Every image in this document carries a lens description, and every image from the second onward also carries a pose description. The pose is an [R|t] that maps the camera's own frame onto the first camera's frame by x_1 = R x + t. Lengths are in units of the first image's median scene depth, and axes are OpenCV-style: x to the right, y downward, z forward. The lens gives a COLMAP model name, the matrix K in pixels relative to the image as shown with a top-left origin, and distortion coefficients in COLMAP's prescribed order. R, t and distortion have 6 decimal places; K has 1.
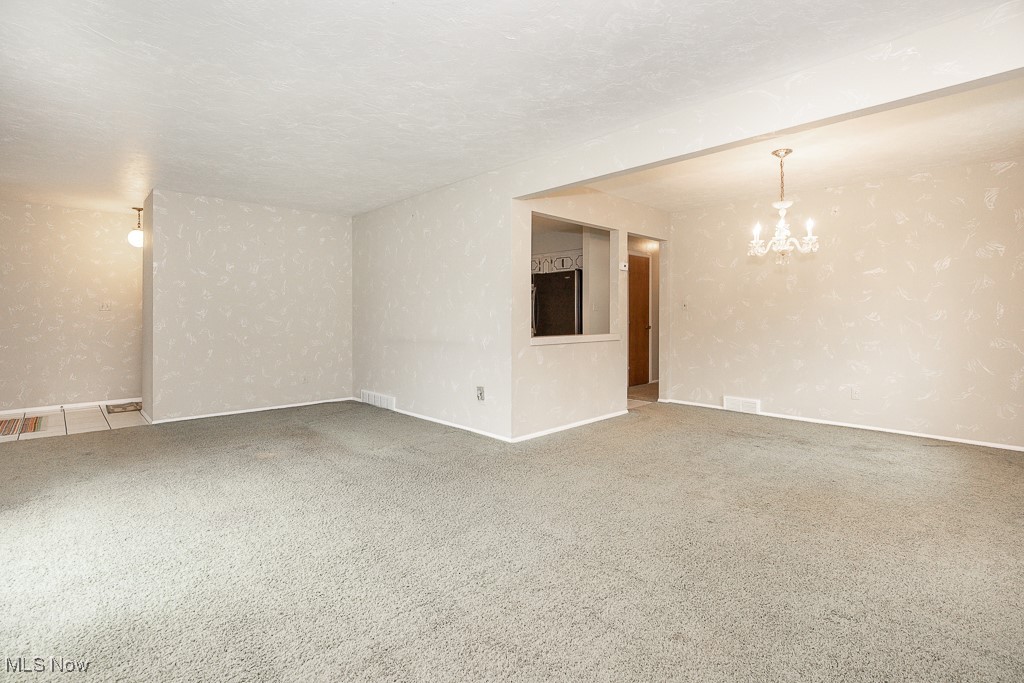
lens RADIAL K [[473.8, 0, 519.0], [0, 473.8, 315.2], [0, 0, 1]] dist [-0.014172, 0.001023]
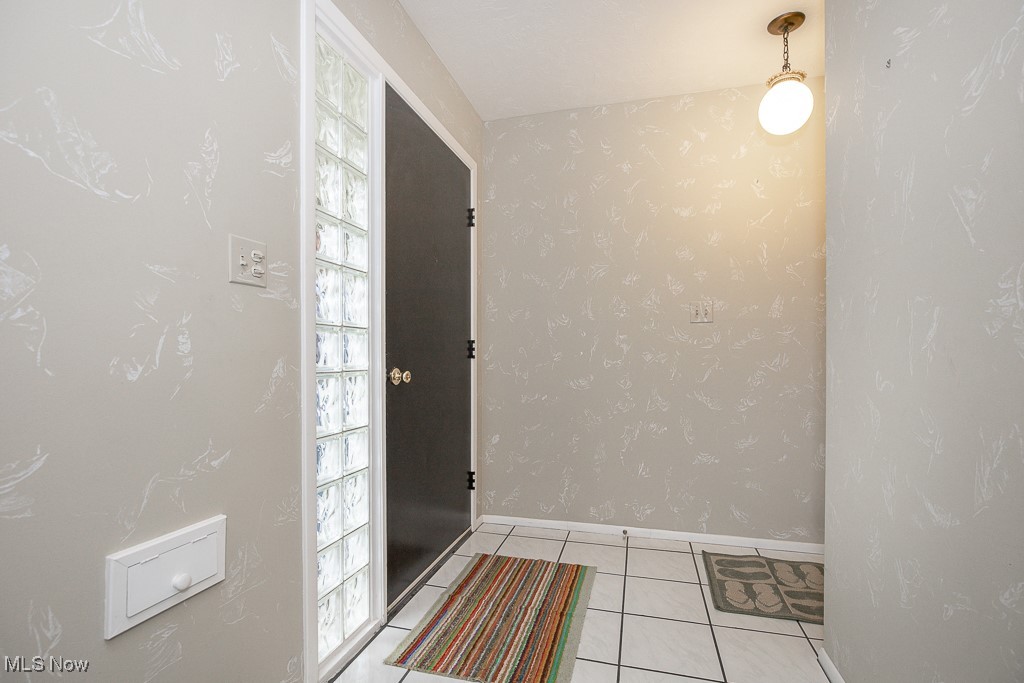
lens RADIAL K [[473.8, 0, 510.9], [0, 473.8, 344.8], [0, 0, 1]] dist [-0.014172, 0.001023]
pose [[0.491058, -0.007442, -0.871095, -0.619981], [-0.000078, 0.999963, -0.008587, 0.014135], [0.871127, 0.004285, 0.491040, 0.666158]]
